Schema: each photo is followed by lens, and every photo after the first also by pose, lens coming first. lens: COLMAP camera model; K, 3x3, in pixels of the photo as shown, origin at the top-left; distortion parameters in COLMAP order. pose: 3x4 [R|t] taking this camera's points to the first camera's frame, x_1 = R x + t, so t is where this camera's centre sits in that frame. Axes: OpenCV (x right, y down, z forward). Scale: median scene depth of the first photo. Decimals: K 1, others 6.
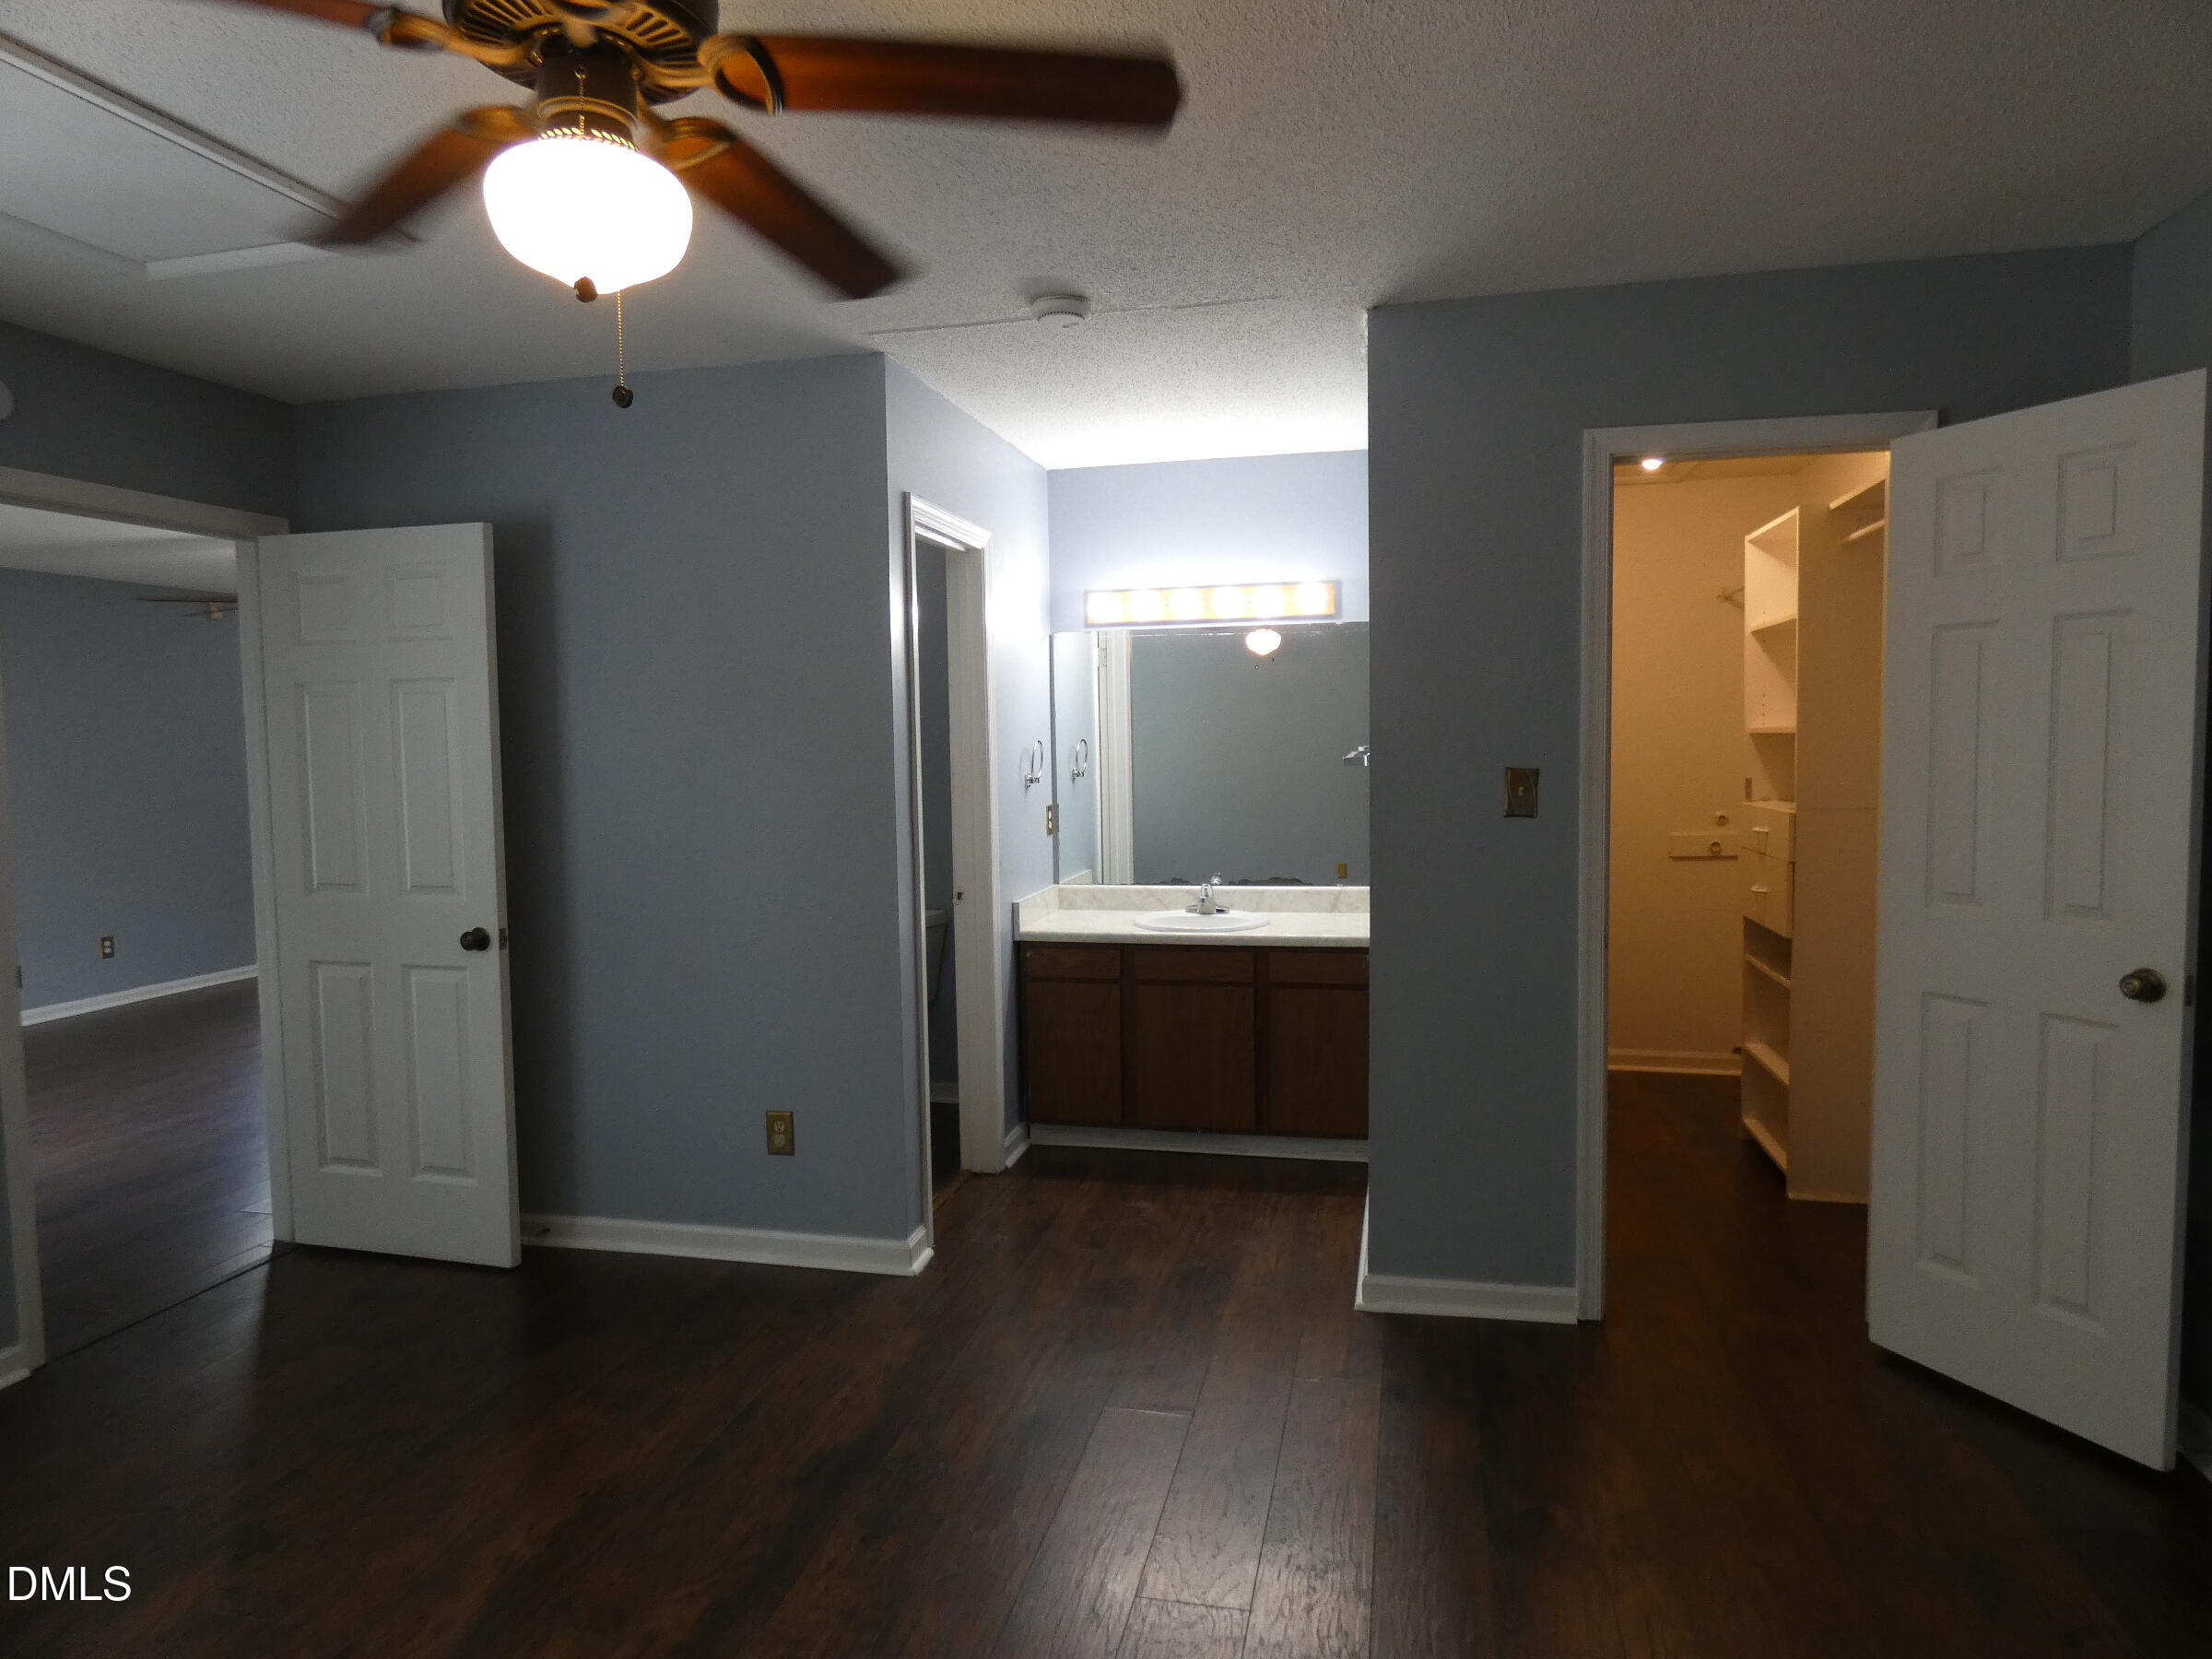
lens RADIAL K [[1328.7, 0, 1105.0], [0, 1328.7, 817.7], [0, 0, 1]] dist [-0.004795, 0.001037]
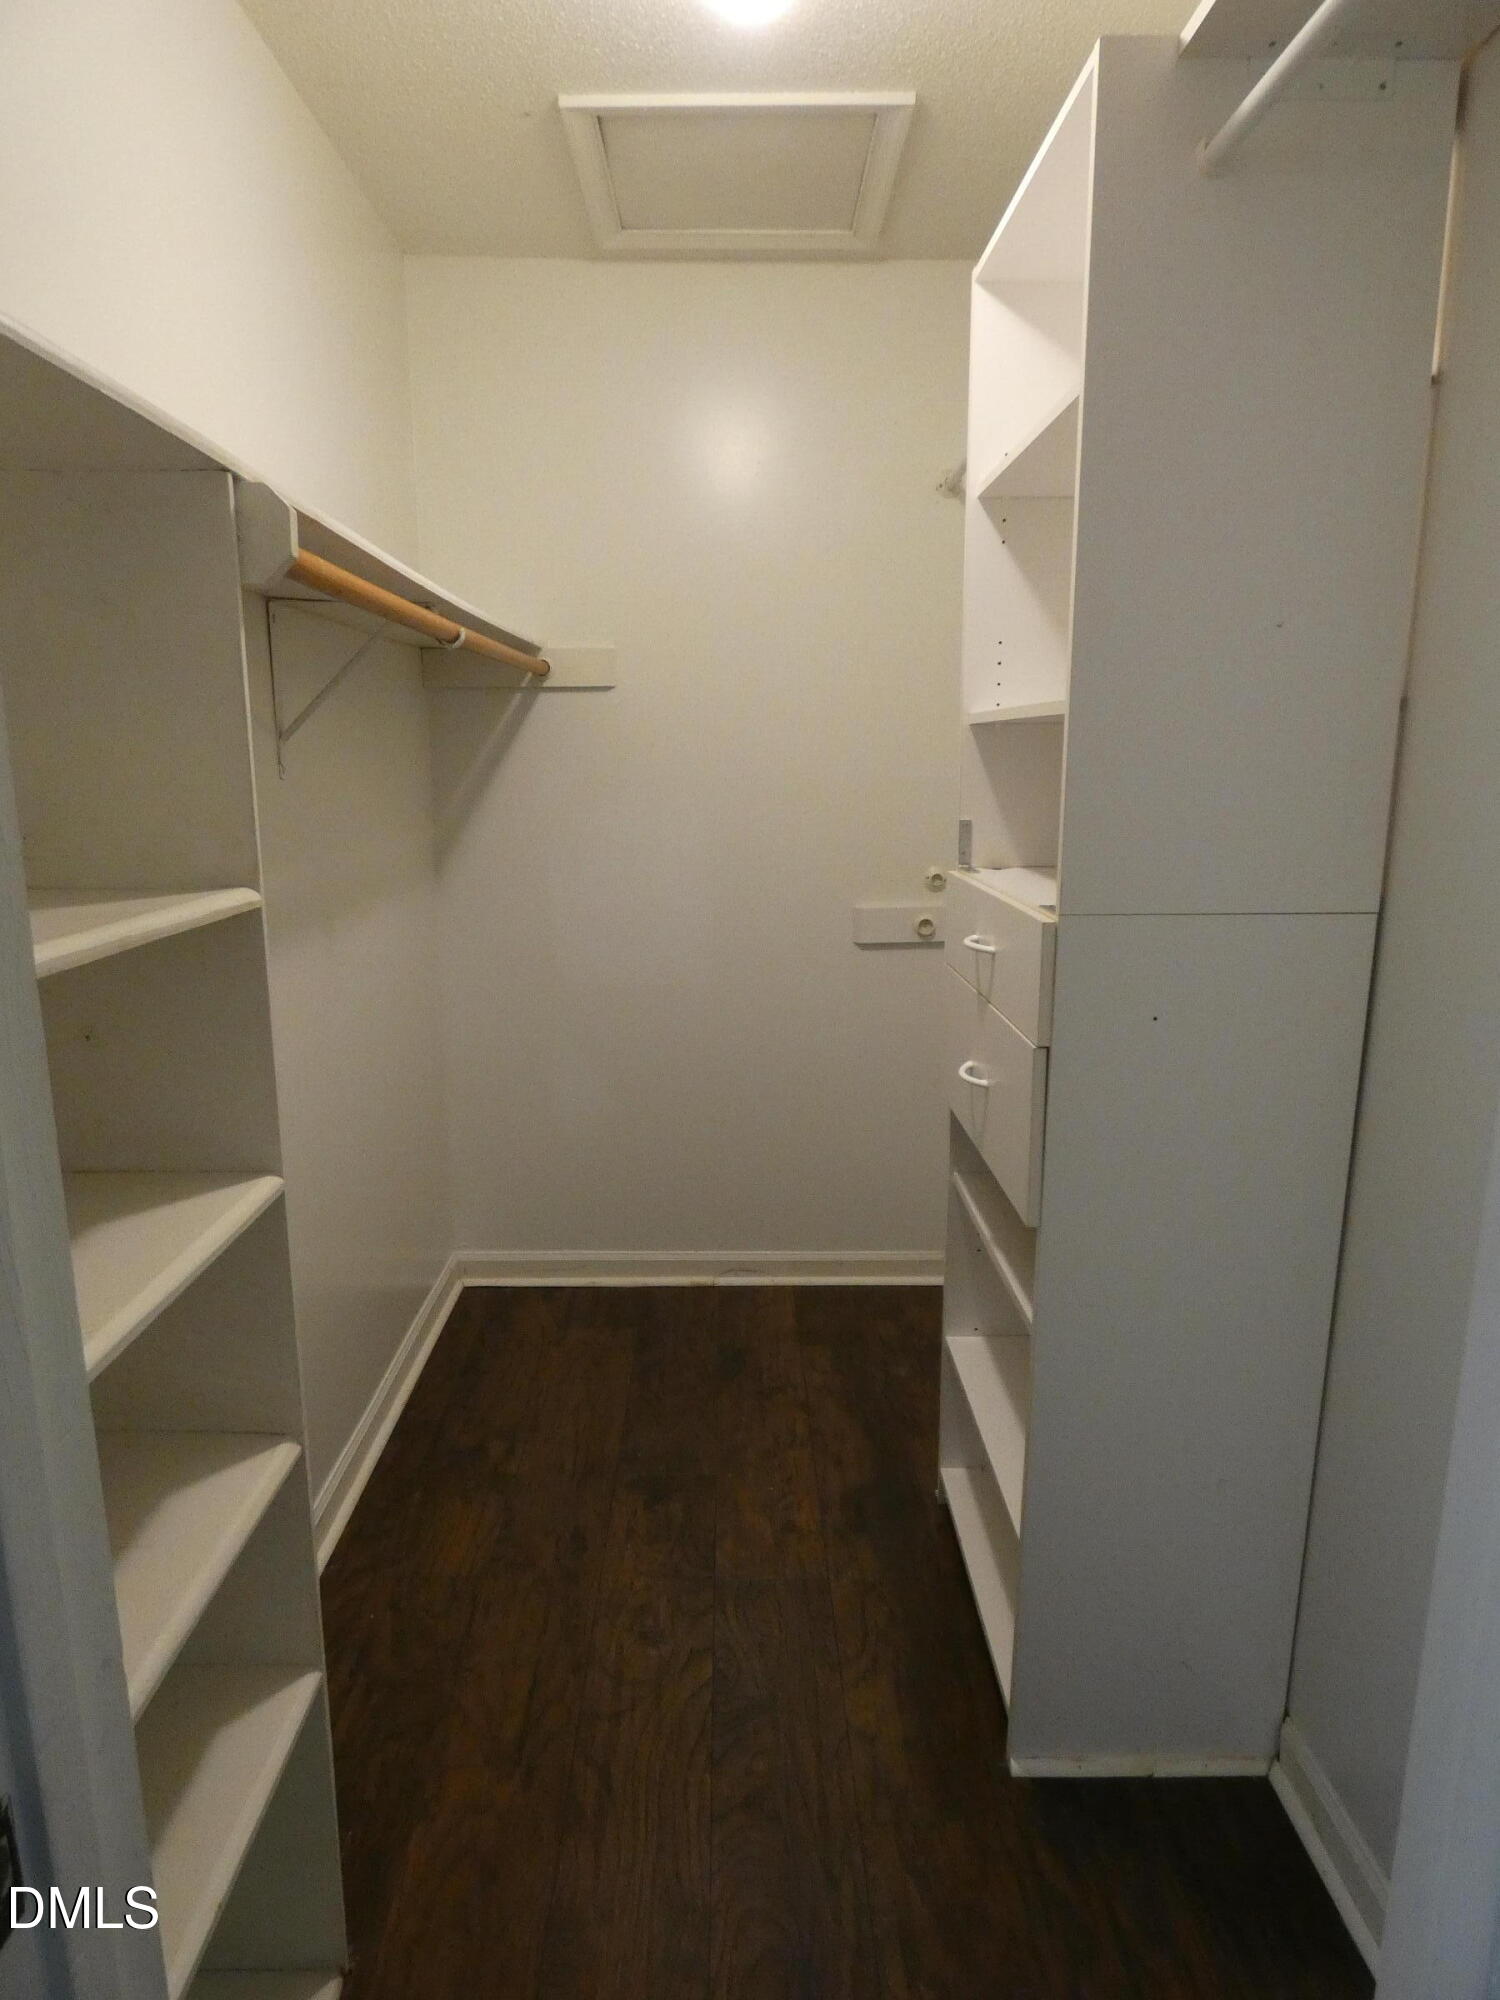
lens RADIAL K [[1201.4, 0, 742.6], [0, 1201.4, 998.3], [0, 0, 1]] dist [-0.004795, 0.001037]
pose [[0.972051, -0.034594, 0.232206, 0.305552], [0.000904, 0.989628, 0.143653, -0.028769], [-0.234767, -0.139428, 0.962000, 0.597001]]
